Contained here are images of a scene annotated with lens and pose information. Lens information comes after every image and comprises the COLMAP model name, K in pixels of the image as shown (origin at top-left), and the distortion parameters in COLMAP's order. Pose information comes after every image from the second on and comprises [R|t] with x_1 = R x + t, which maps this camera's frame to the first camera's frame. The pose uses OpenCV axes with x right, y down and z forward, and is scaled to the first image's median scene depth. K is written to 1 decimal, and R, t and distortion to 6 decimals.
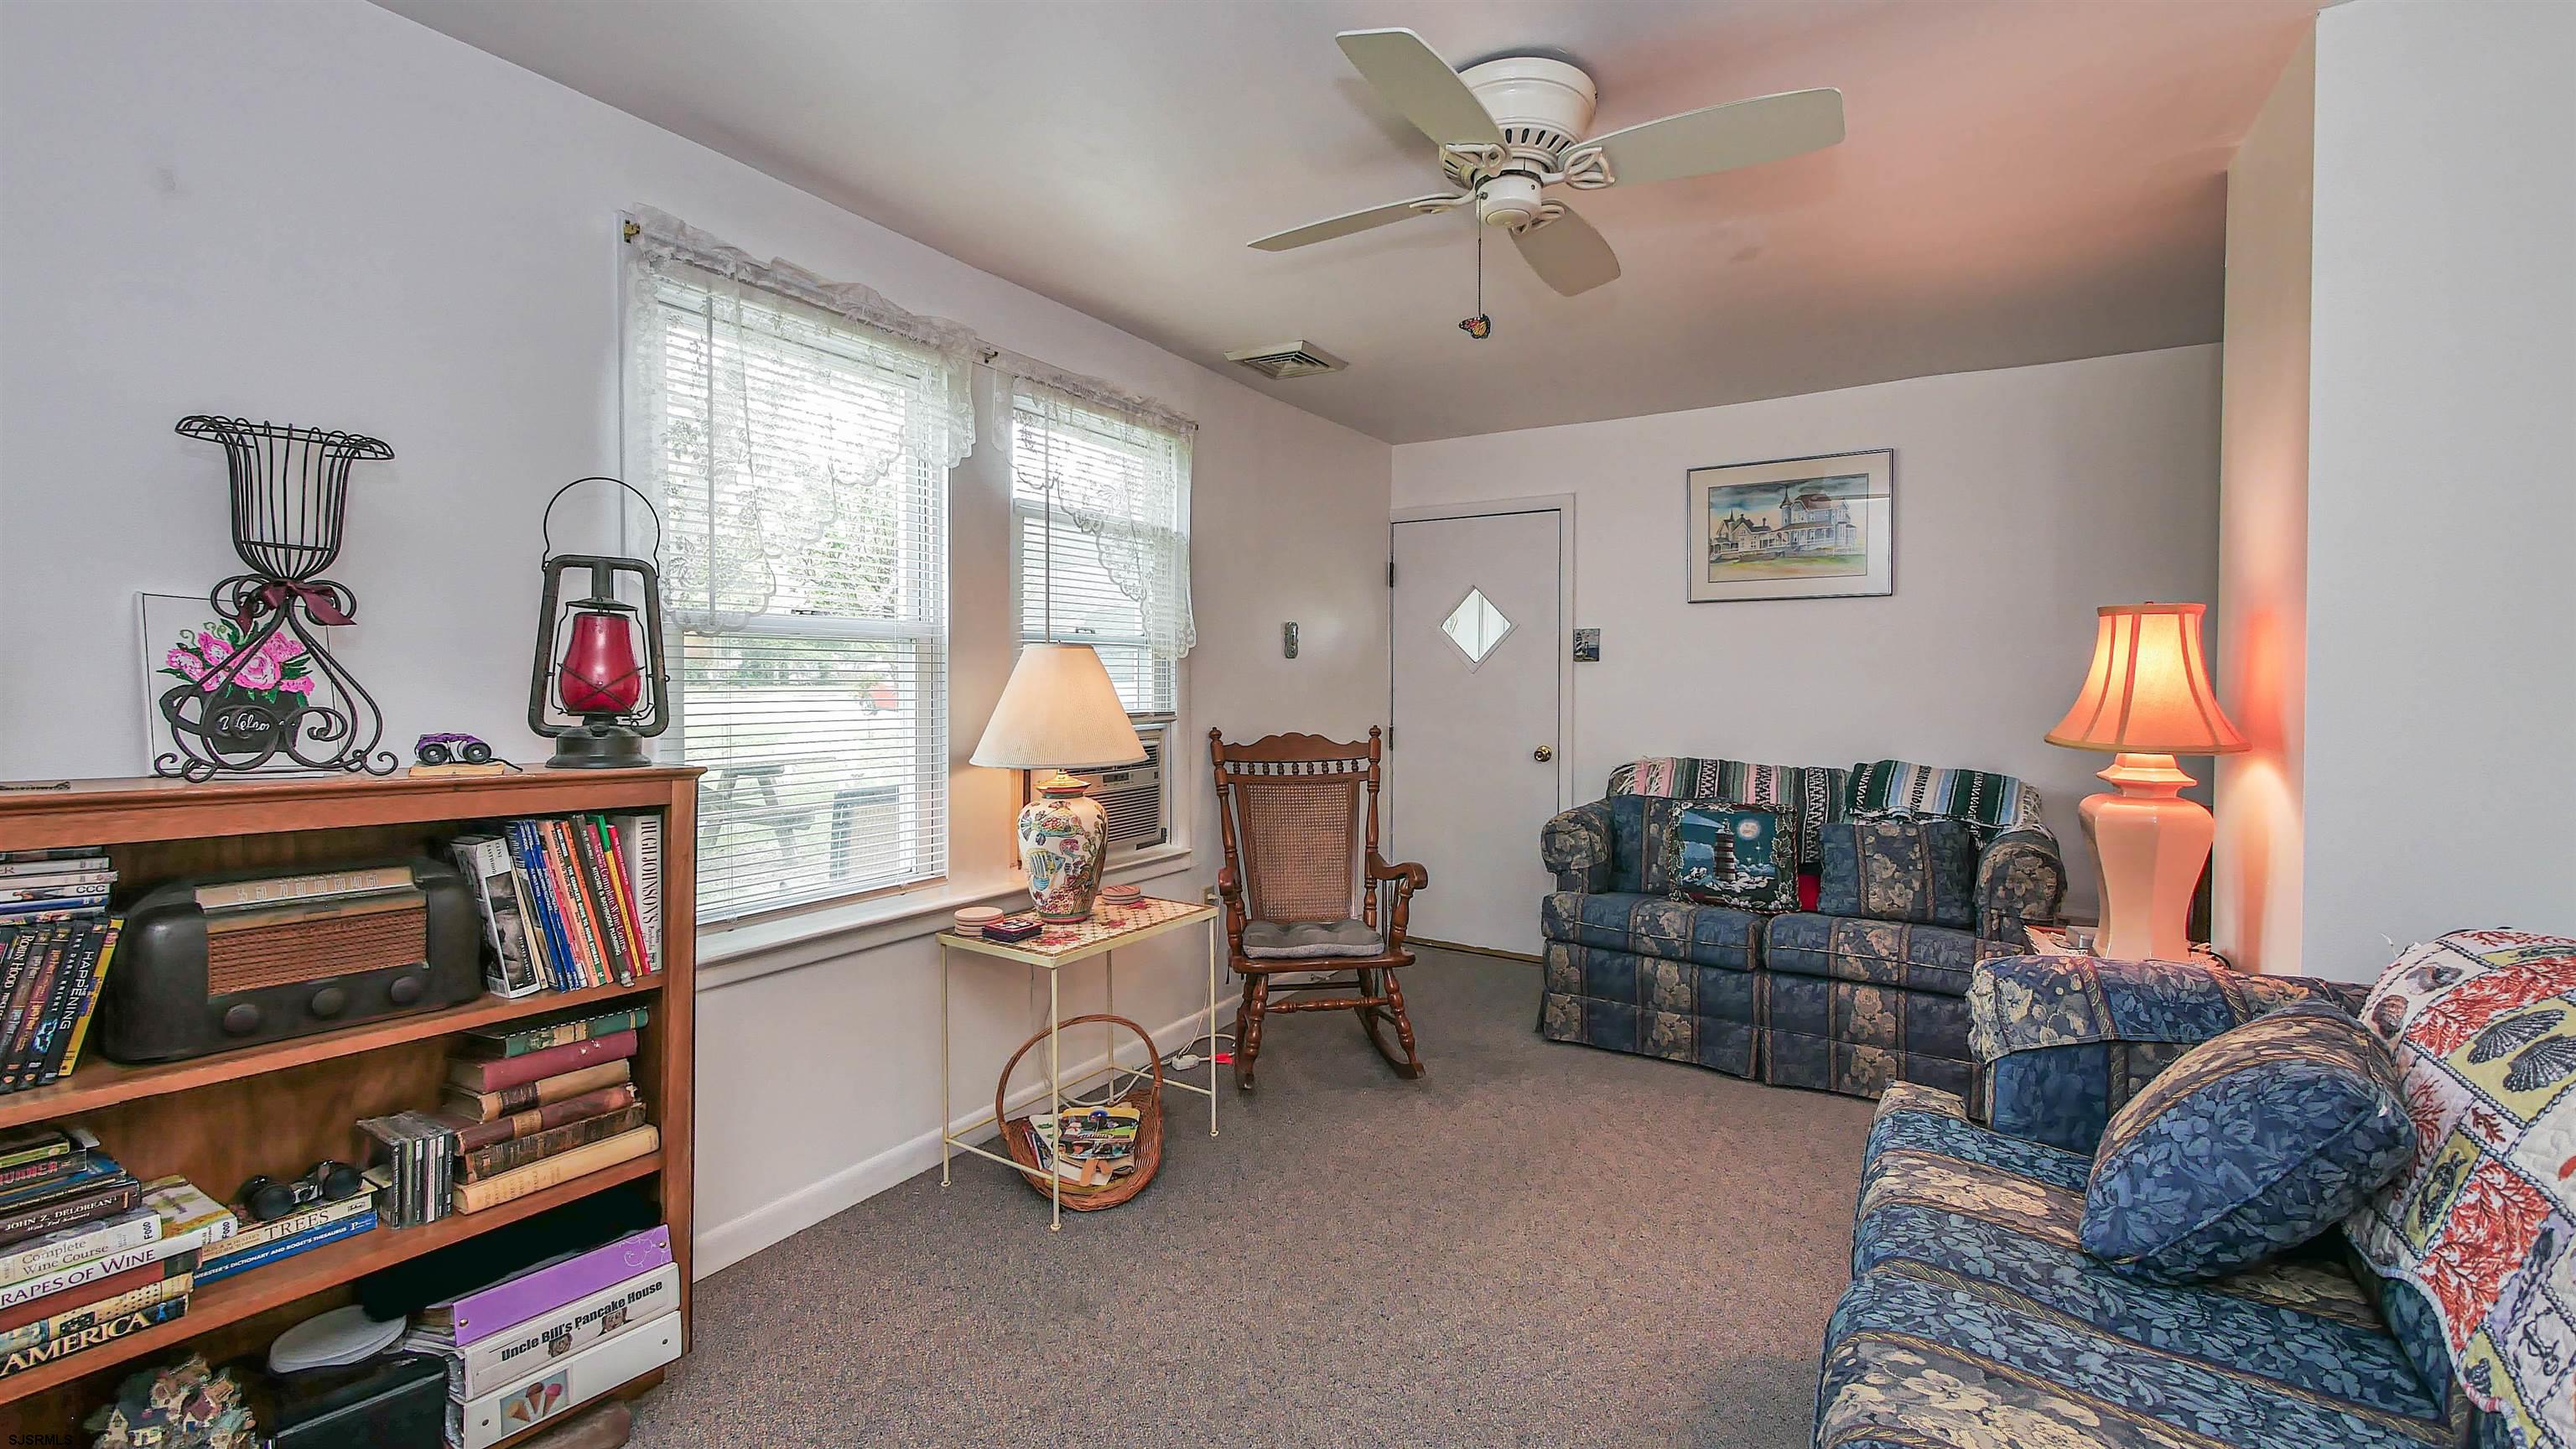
lens RADIAL K [[1062.8, 0, 1284.5], [0, 1062.8, 716.5], [0, 0, 1]] dist [-0.004809, 0.000042]
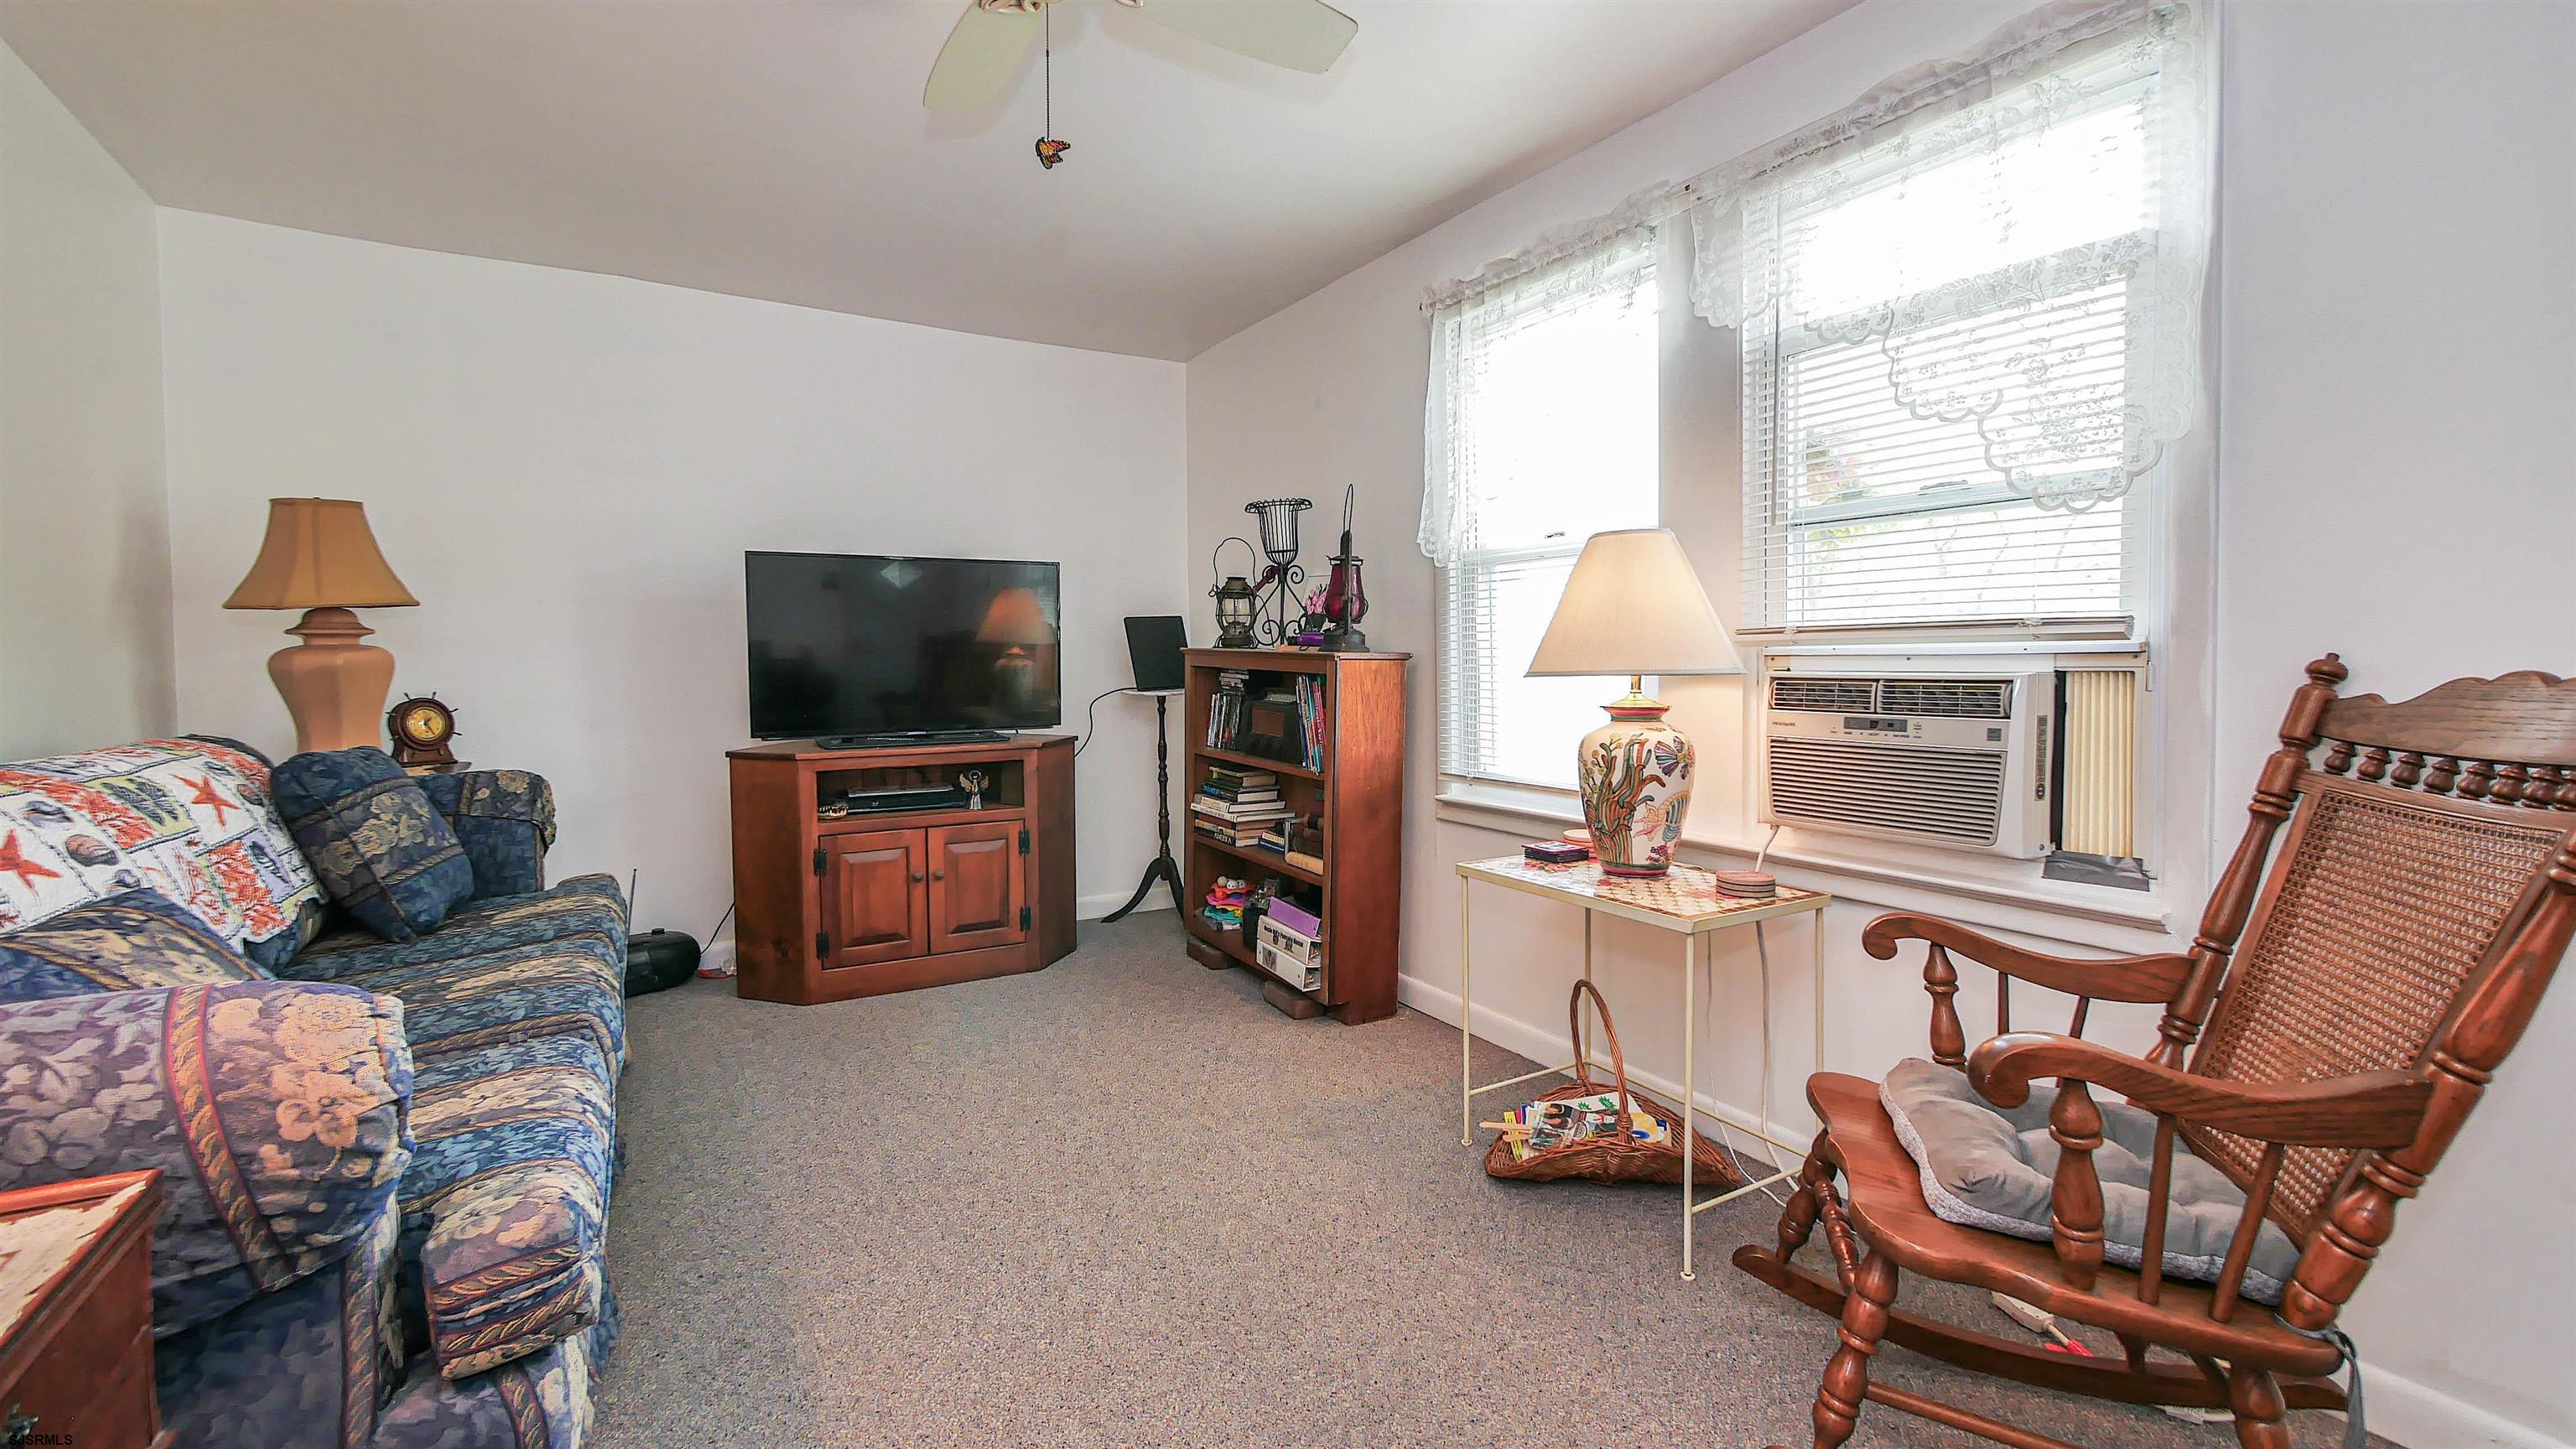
lens RADIAL K [[1062.8, 0, 1284.5], [0, 1062.8, 716.5], [0, 0, 1]] dist [-0.004809, 0.000042]
pose [[-0.451628, 0.044596, -0.891091, 1.004249], [-0.030953, 0.997366, 0.065602, 0.042561], [0.891669, 0.057210, -0.449058, 1.780696]]
